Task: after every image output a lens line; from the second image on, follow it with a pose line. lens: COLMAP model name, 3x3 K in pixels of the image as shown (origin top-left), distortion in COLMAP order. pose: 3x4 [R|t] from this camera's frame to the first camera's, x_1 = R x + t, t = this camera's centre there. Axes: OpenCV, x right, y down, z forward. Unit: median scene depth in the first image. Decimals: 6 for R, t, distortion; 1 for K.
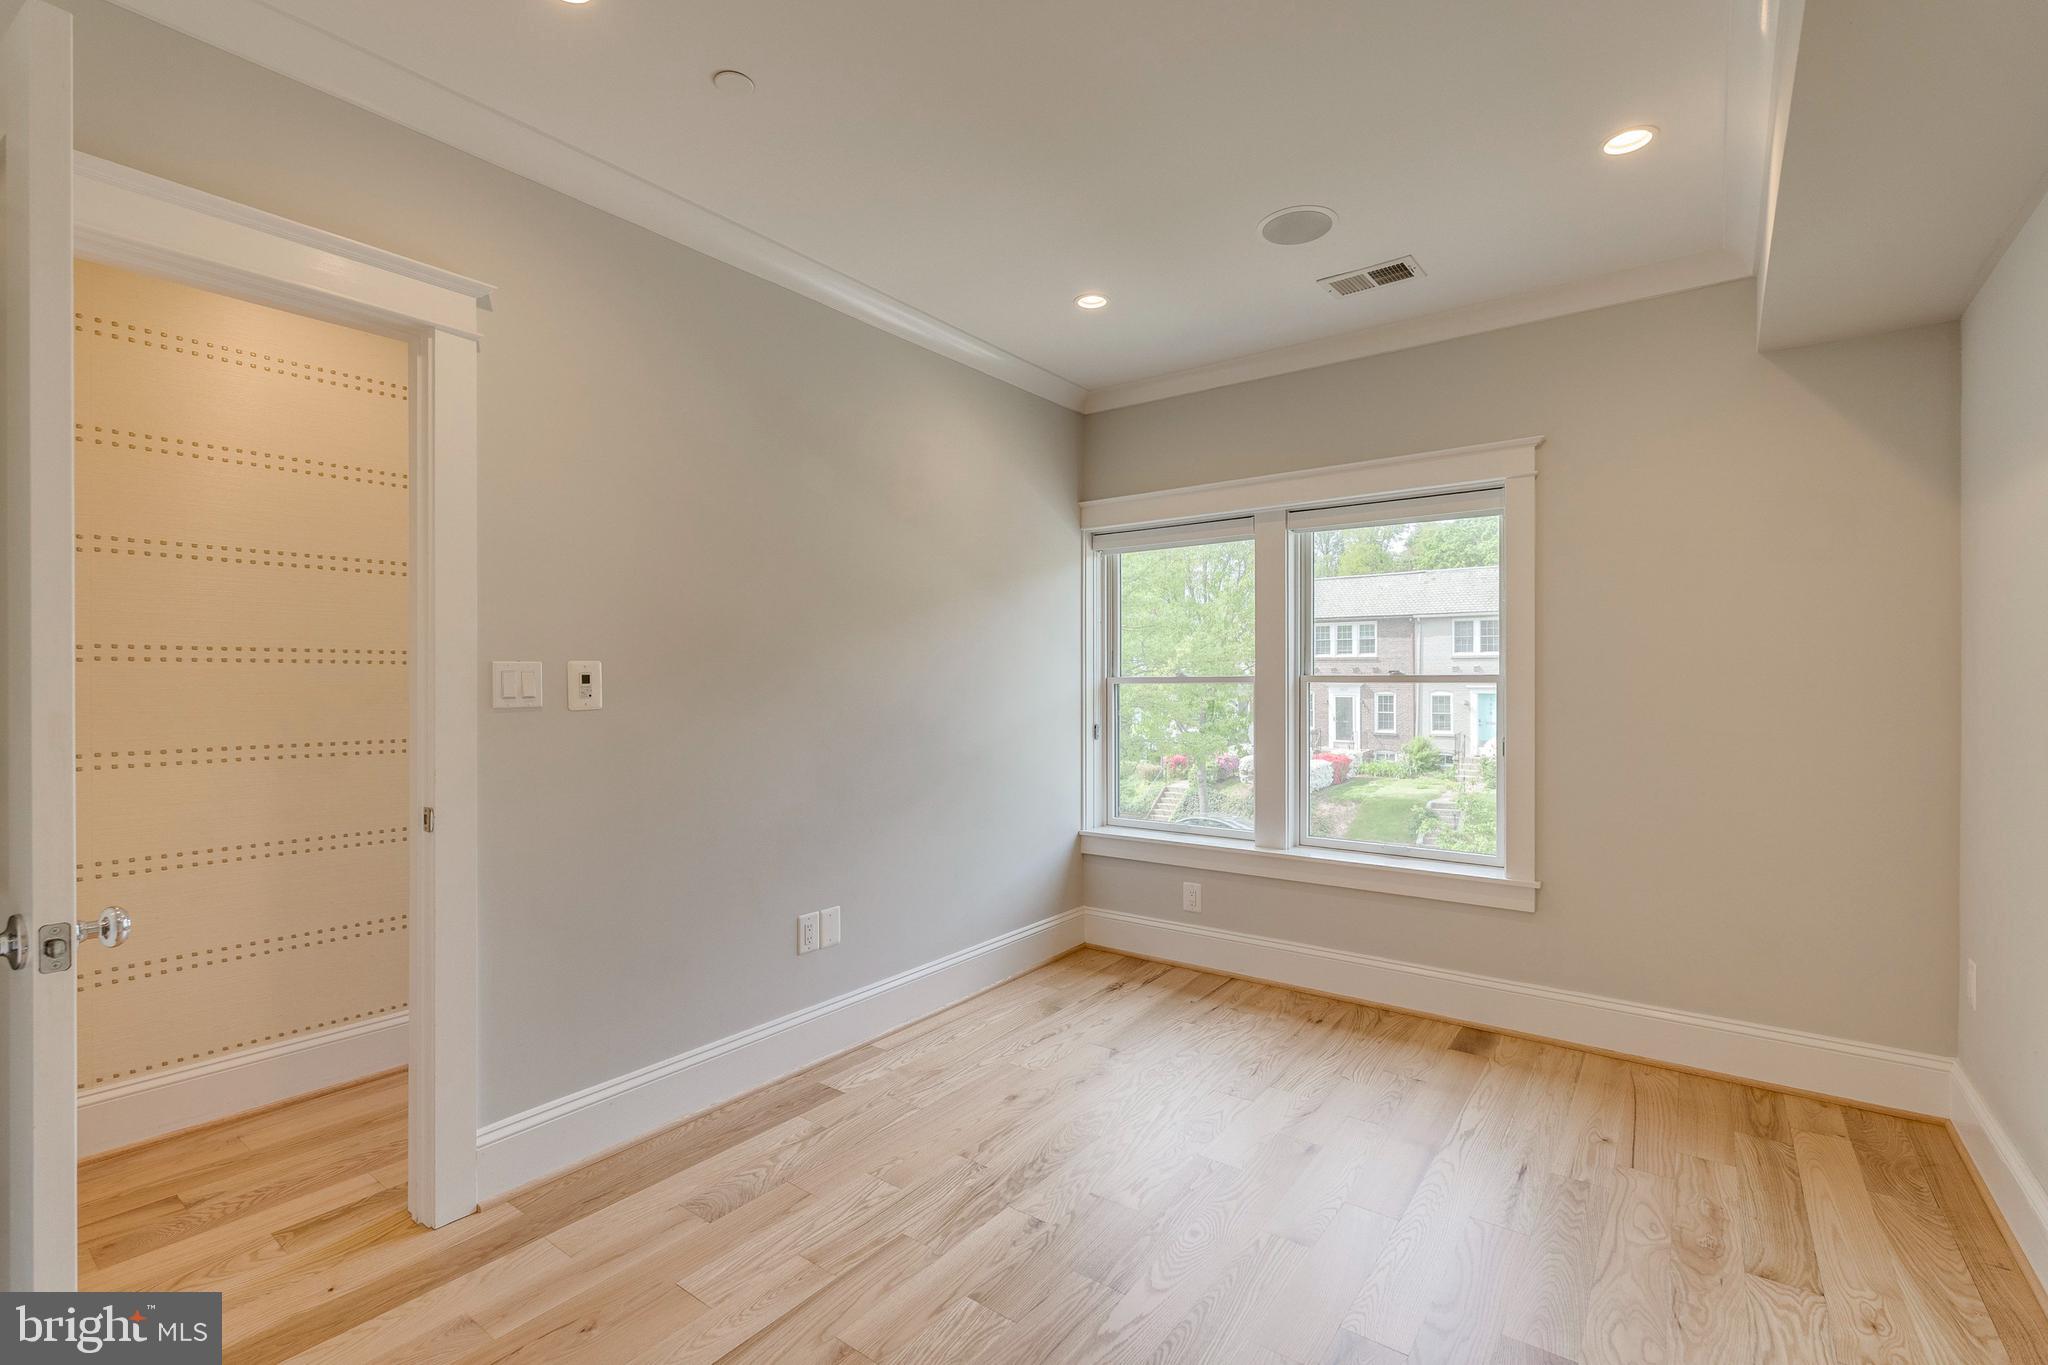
lens RADIAL K [[906.3, 0, 1017.4], [0, 906.3, 687.9], [0, 0, 1]] dist [0.001531, -0.000256]
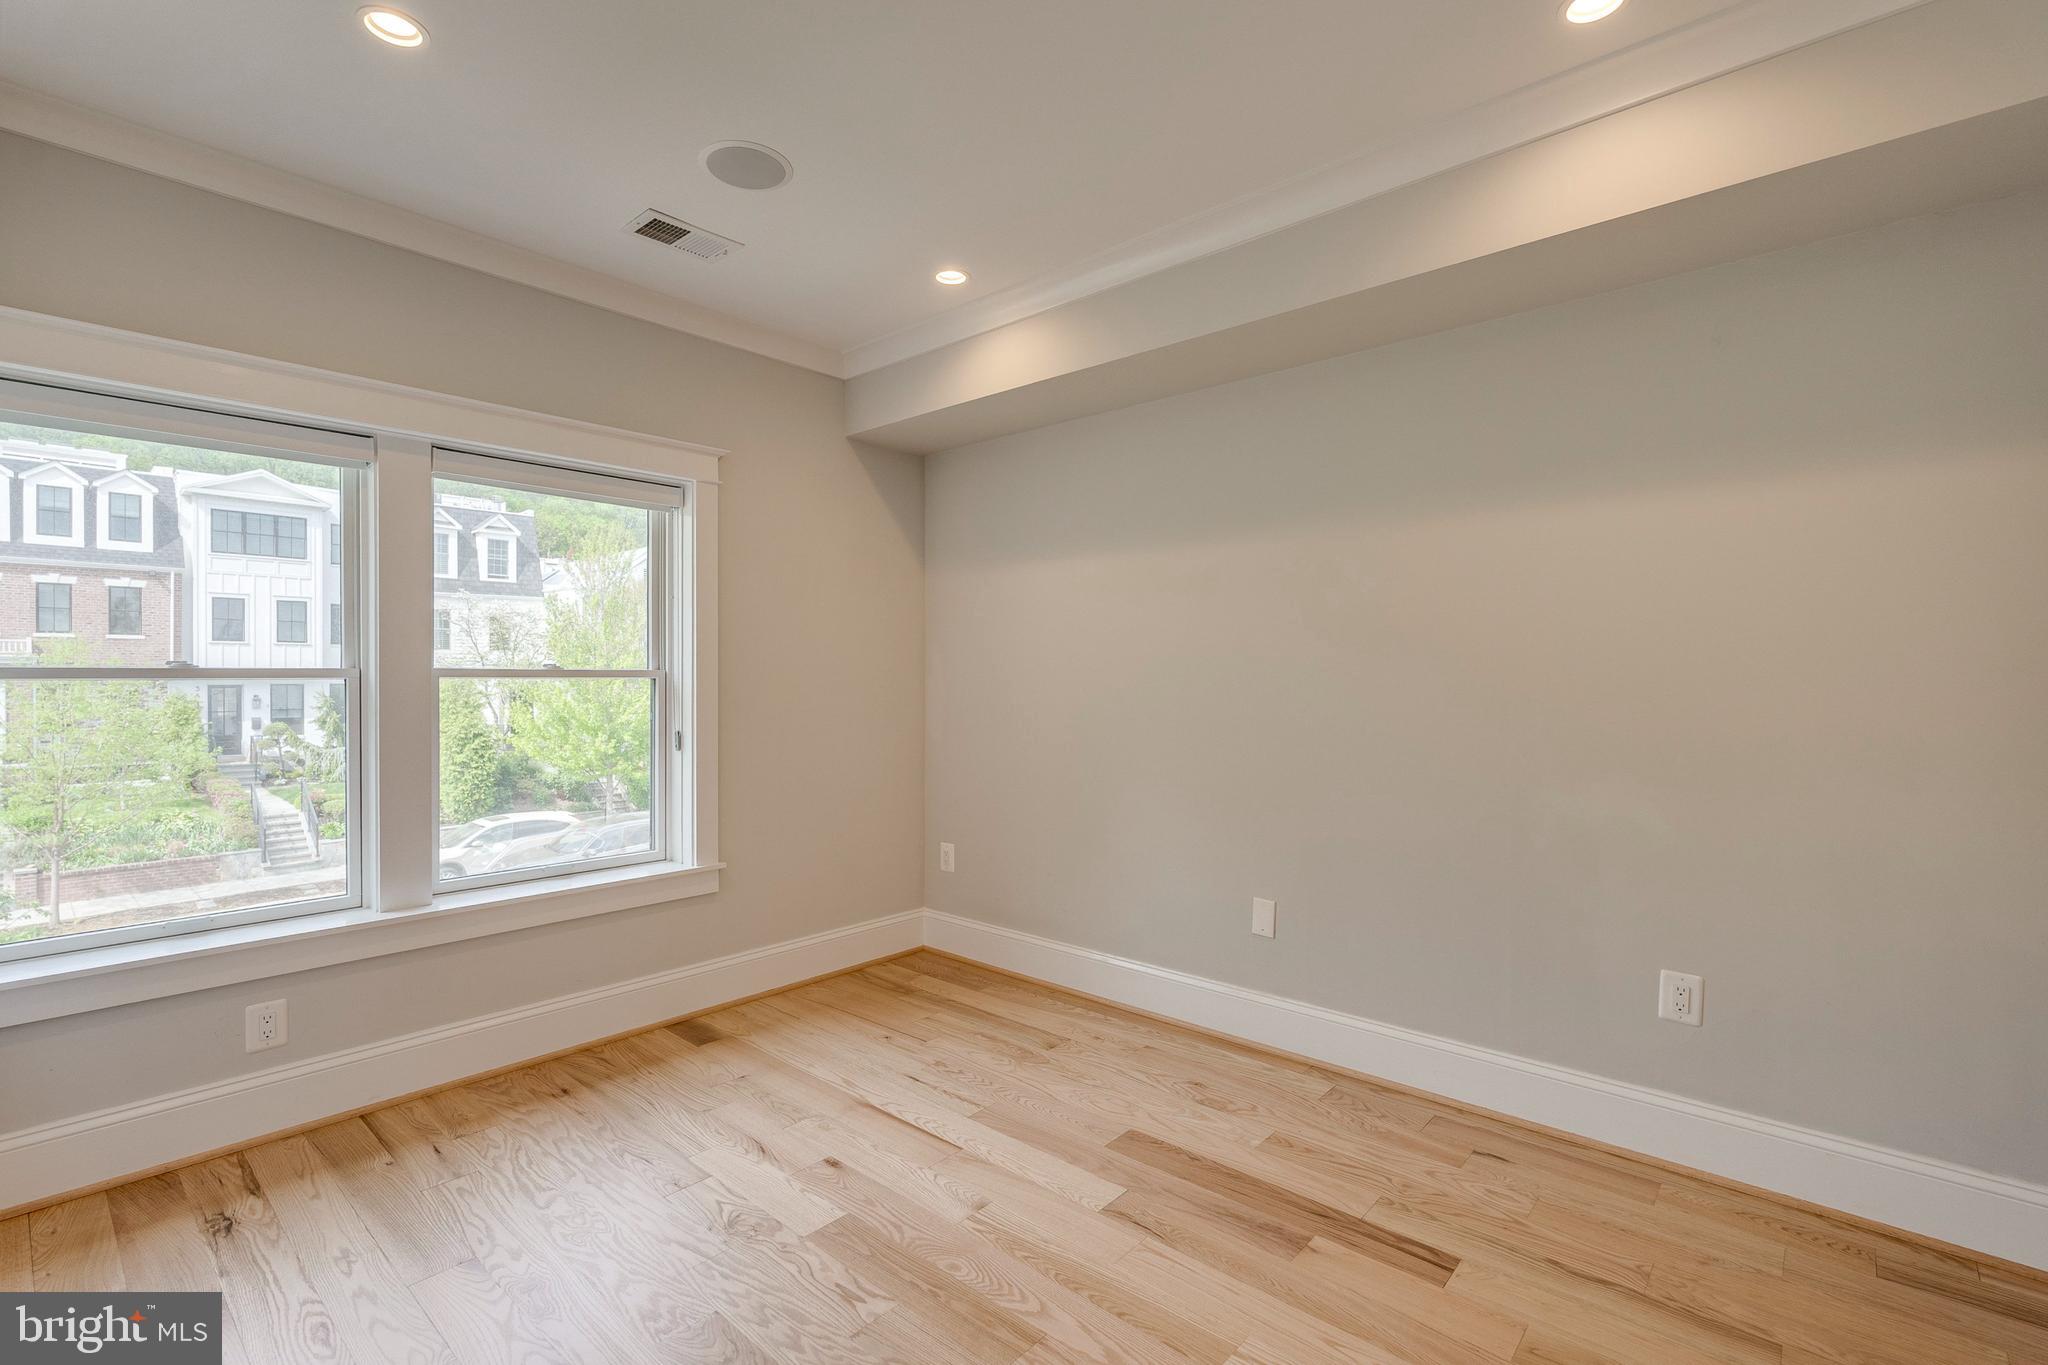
lens RADIAL K [[906.3, 0, 1017.4], [0, 906.3, 687.9], [0, 0, 1]] dist [0.001531, -0.000256]
pose [[0.100981, -0.010303, 0.994835, -0.525687], [0.008204, 0.999921, 0.009523, -0.001107], [-0.994855, 0.007200, 0.101058, 0.610401]]
